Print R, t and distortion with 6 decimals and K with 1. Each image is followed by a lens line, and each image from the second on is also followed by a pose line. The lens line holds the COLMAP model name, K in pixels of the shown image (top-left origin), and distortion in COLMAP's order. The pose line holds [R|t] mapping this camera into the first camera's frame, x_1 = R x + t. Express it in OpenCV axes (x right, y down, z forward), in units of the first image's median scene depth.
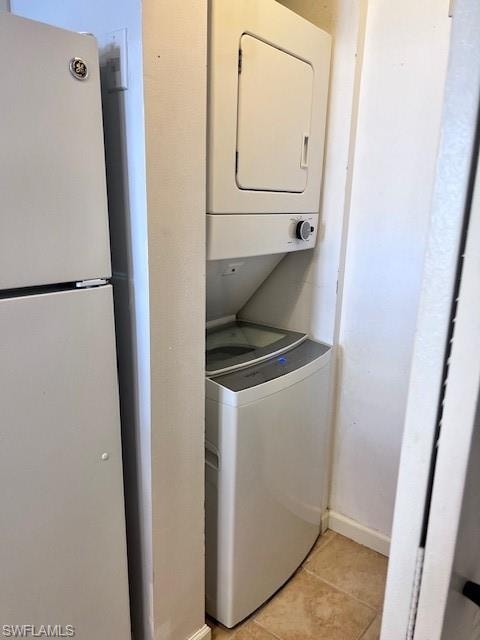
lens RADIAL K [[476.2, 0, 239.5], [0, 476.2, 317.5], [0, 0, 1]] dist [0.035231, -0.043154]
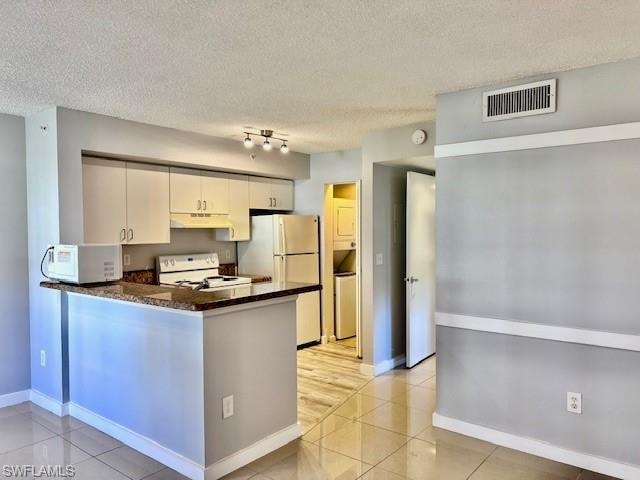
lens RADIAL K [[476.2, 0, 324.9], [0, 476.2, 239.6], [0, 0, 1]] dist [0.035231, -0.043154]
pose [[0.999540, -0.029042, -0.008696, -0.099317], [0.026382, 0.974578, -0.222492, 0.796294], [0.014936, 0.222160, 0.974896, -3.523563]]
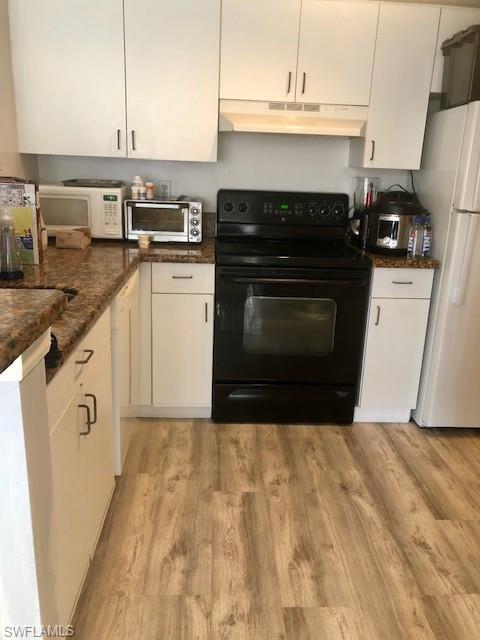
lens RADIAL K [[523.4, 0, 241.2], [0, 523.4, 315.6], [0, 0, 1]] dist [0.009987, 0.008469]
pose [[0.661092, 0.209552, -0.720448, 0.330173], [-0.208243, 0.973728, 0.092136, 0.363844], [0.720828, 0.089118, 0.687361, -1.330760]]
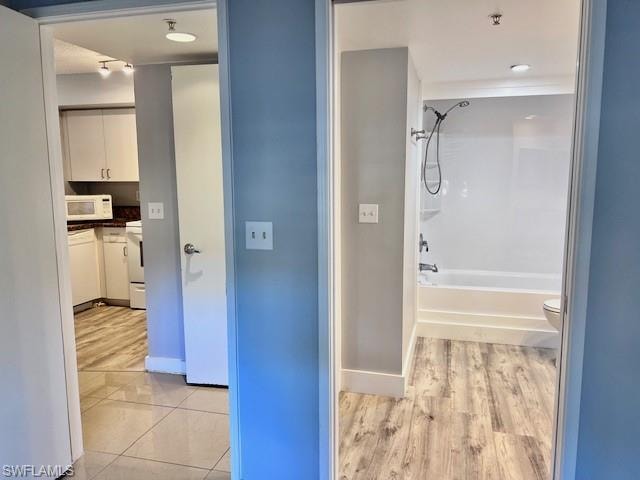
lens RADIAL K [[476.2, 0, 332.6], [0, 476.2, 243.6], [0, 0, 1]] dist [0.035231, -0.043154]
pose [[0.410514, 0.102448, -0.906081, 2.799952], [-0.211826, 0.977200, 0.014518, 0.109558], [0.886910, 0.185971, 0.422855, -0.280136]]
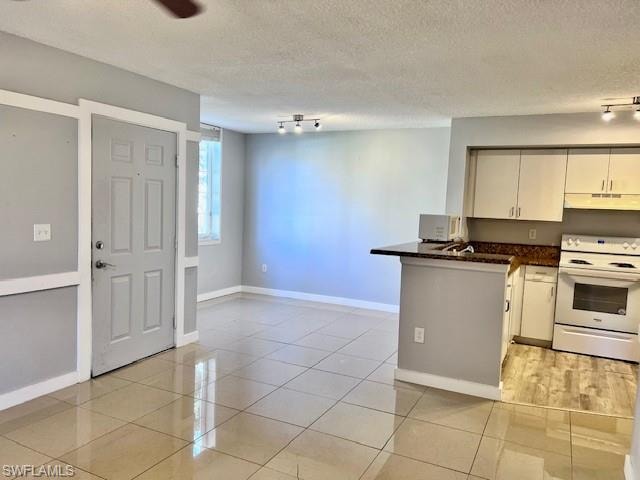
lens RADIAL K [[476.2, 0, 319.1], [0, 476.2, 244.3], [0, 0, 1]] dist [0.035231, -0.043154]
pose [[0.195311, 0.066793, -0.978464, 2.028082], [-0.273983, 0.961672, 0.010957, 0.651106], [0.941694, 0.265943, 0.206126, -2.600788]]
